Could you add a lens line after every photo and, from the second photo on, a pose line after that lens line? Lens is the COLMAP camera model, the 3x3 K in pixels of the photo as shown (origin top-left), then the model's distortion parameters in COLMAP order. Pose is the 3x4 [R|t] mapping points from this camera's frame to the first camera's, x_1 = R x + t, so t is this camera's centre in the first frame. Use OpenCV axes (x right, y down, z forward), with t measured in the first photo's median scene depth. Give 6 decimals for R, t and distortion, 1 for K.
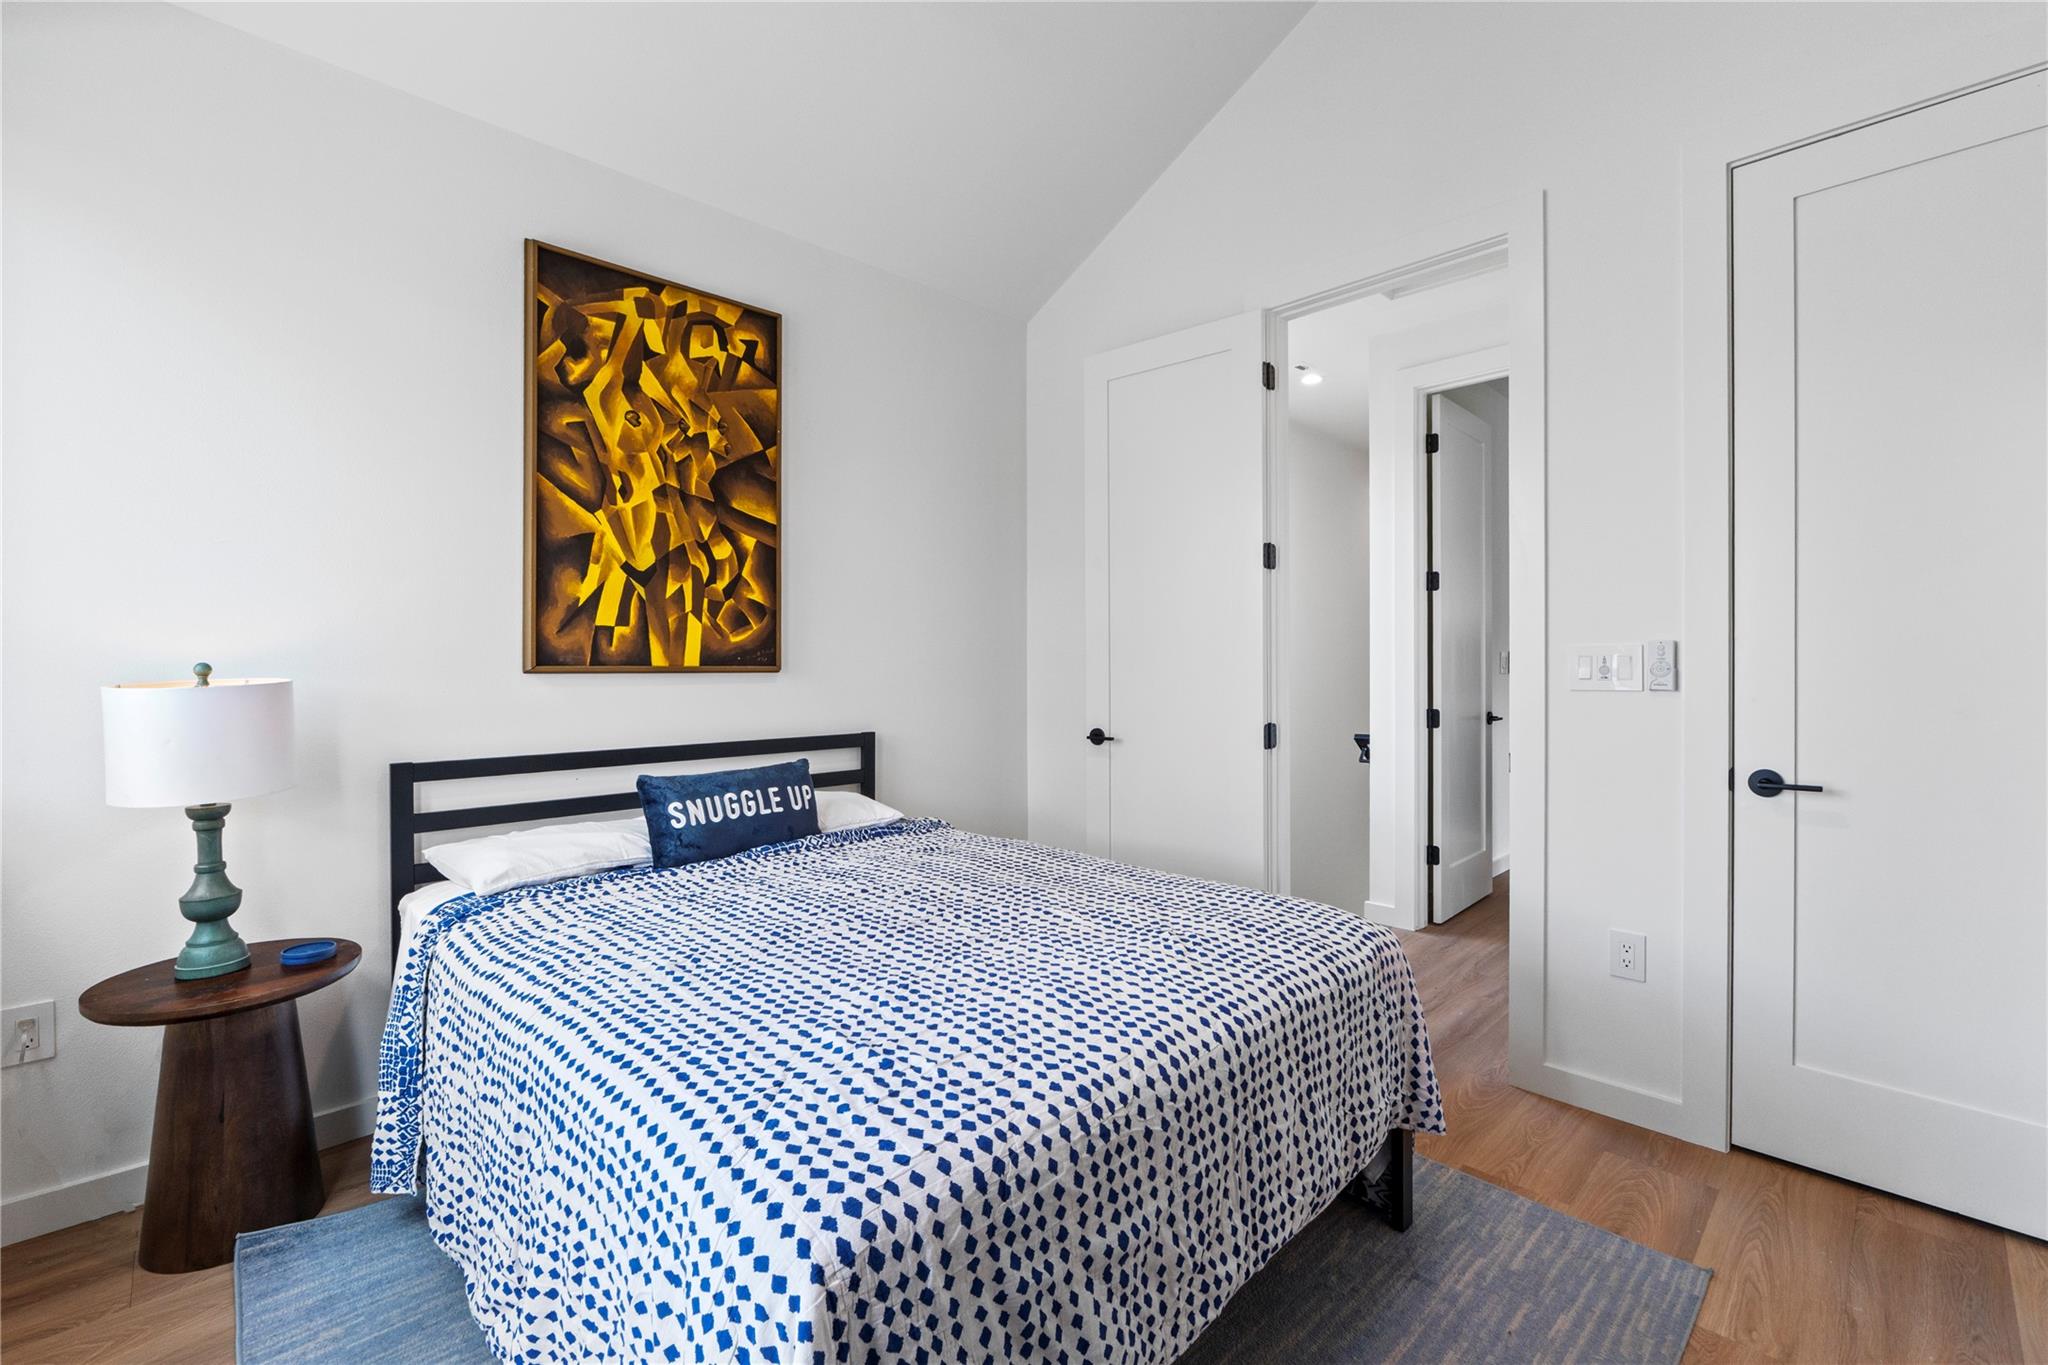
lens RADIAL K [[858.8, 0, 1024.0], [0, 858.8, 682.5], [0, 0, 1]] dist [0.019791, -0.000078]
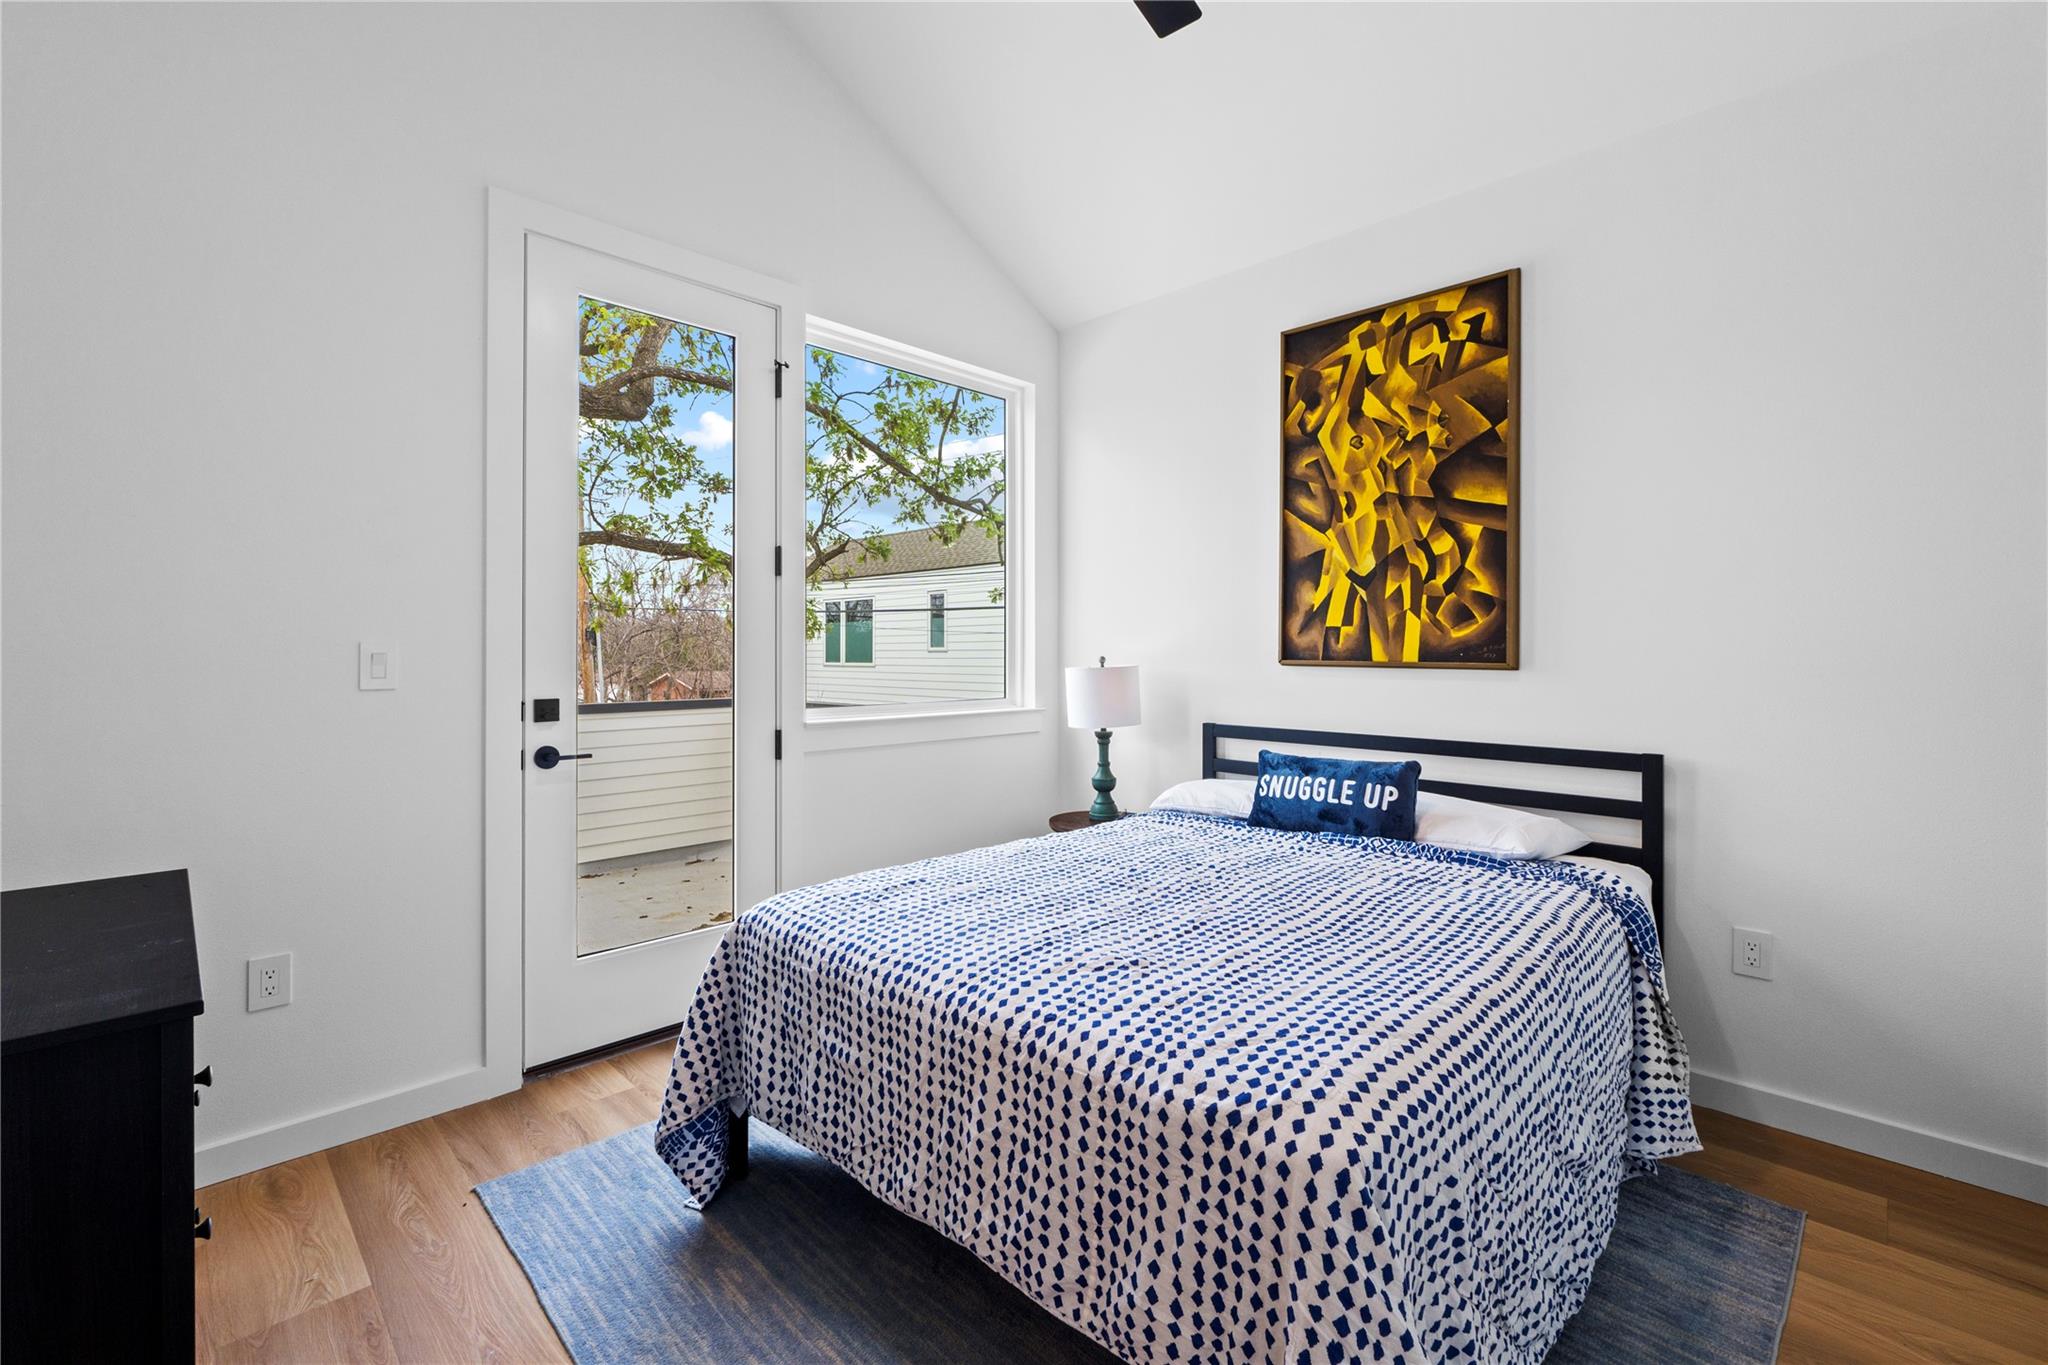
lens RADIAL K [[863.8, 0, 1024.0], [0, 863.8, 682.5], [0, 0, 1]] dist [-0.006503, 0.000084]
pose [[0.057572, 0.037893, -0.997622, 0.652255], [-0.024103, 0.999041, 0.036556, -0.021772], [0.998050, 0.021941, 0.058430, 0.498712]]
